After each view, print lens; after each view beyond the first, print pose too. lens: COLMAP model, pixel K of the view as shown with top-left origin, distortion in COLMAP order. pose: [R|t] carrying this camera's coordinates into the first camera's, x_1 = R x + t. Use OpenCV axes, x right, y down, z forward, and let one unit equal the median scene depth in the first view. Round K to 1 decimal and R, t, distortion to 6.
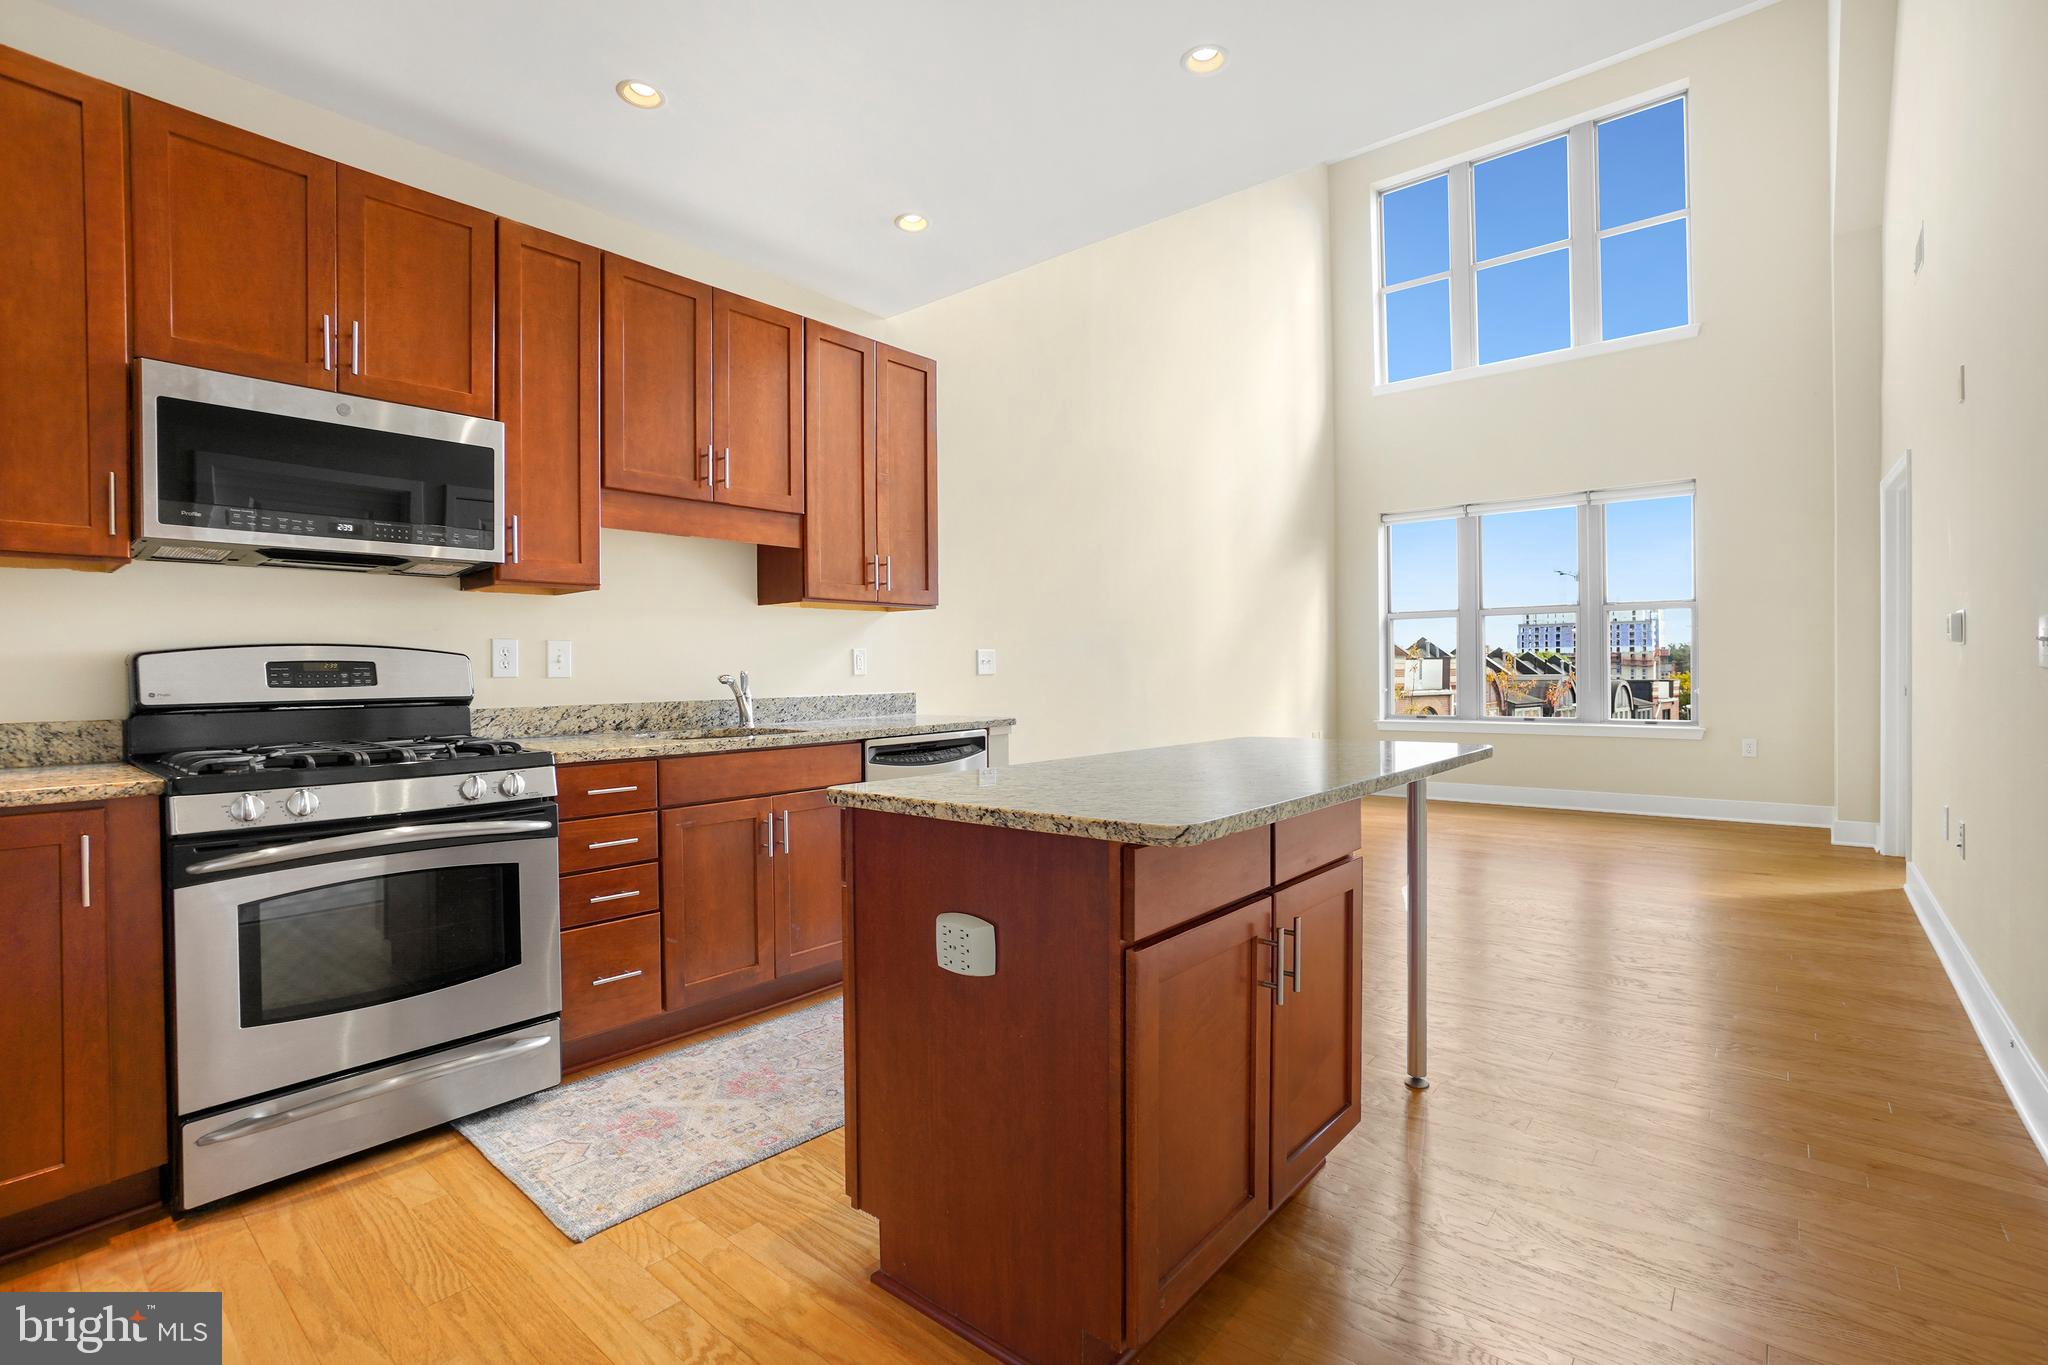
lens RADIAL K [[931.4, 0, 1025.8], [0, 931.4, 674.7], [0, 0, 1]] dist [-0.051988, 0.012382]
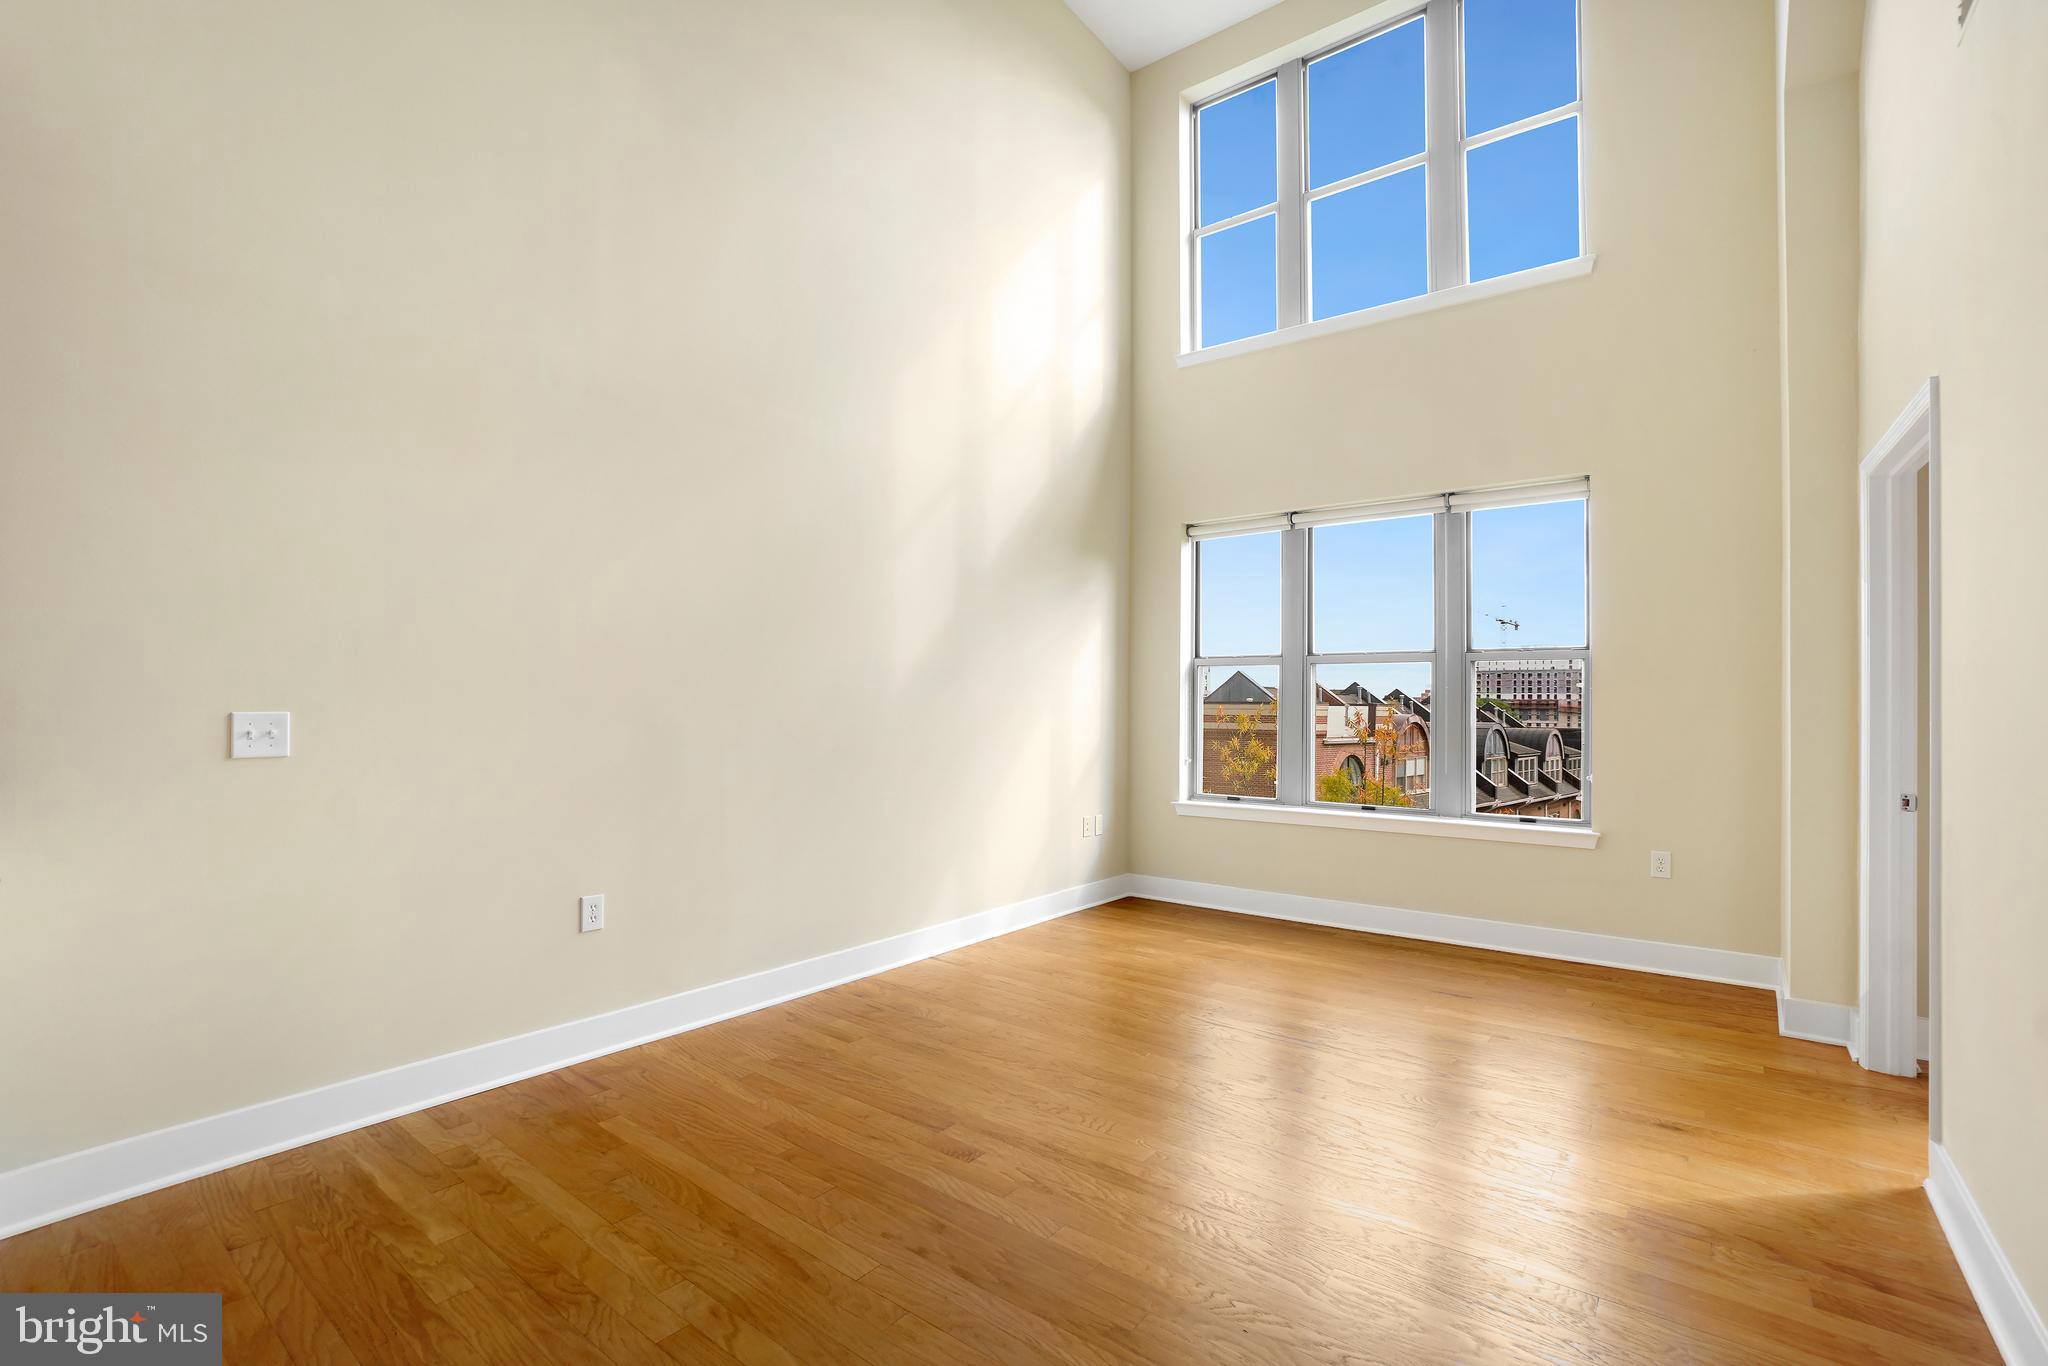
lens RADIAL K [[917.2, 0, 1062.7], [0, 917.2, 689.7], [0, 0, 1]] dist [-0.037663, 0.012665]
pose [[0.996949, 0.019305, 0.075629, 0.233546], [-0.017570, 0.999569, -0.023536, -0.021850], [-0.076051, 0.022136, 0.996858, 0.278002]]
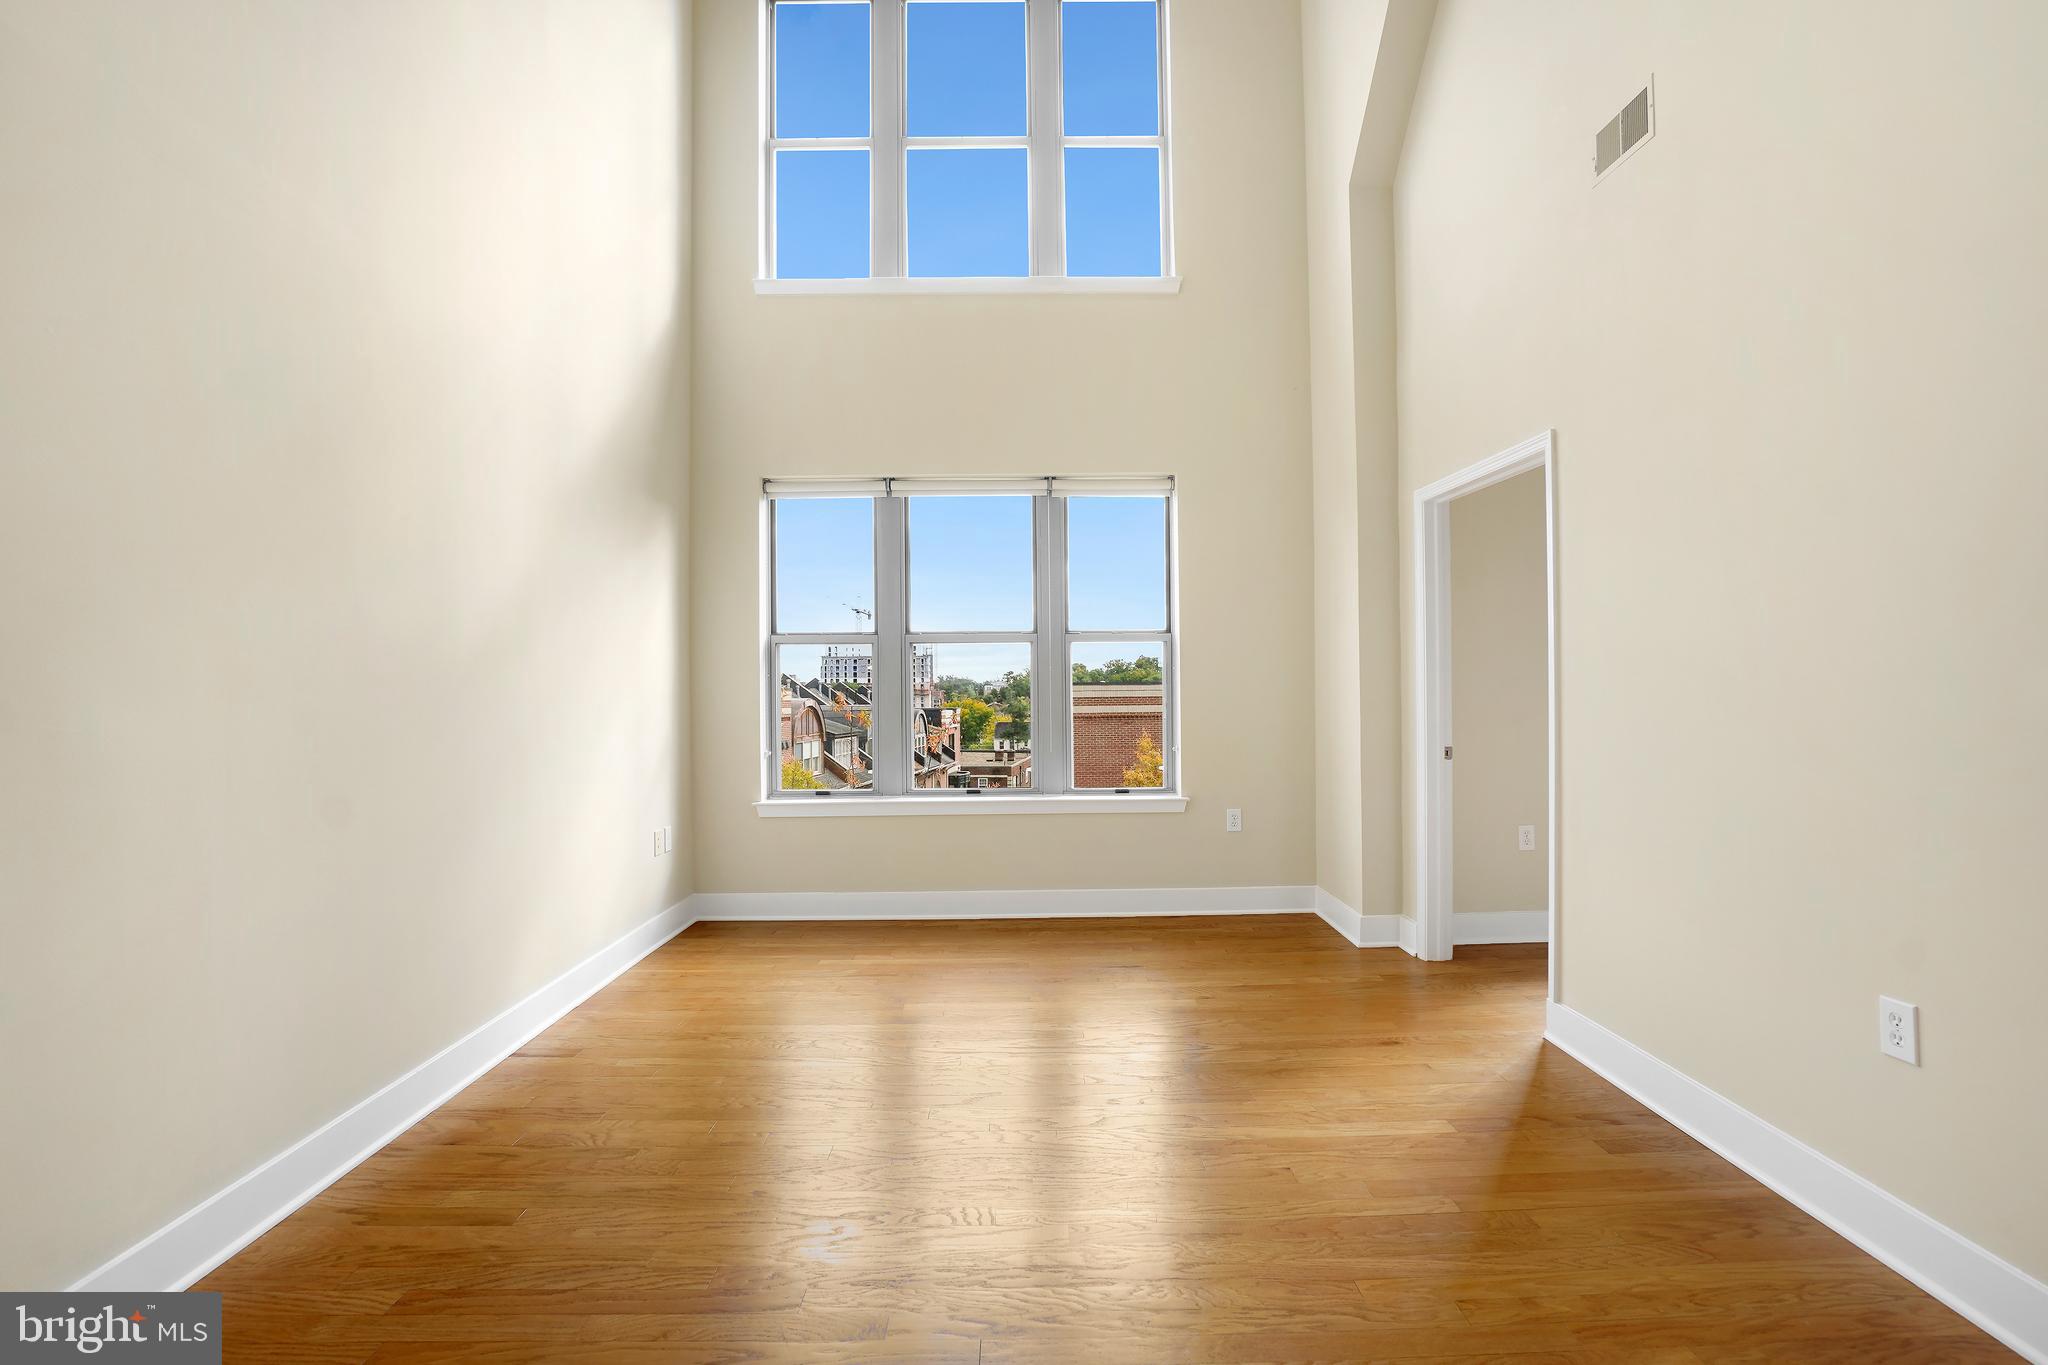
lens RADIAL K [[919.1, 0, 1037.6], [0, 919.1, 687.8], [0, 0, 1]] dist [-0.051369, 0.024312]
pose [[0.746015, 0.004407, 0.665915, 0.107694], [0.005942, 0.999894, -0.013274, -0.020111], [-0.665903, 0.013859, 0.745909, 0.408815]]
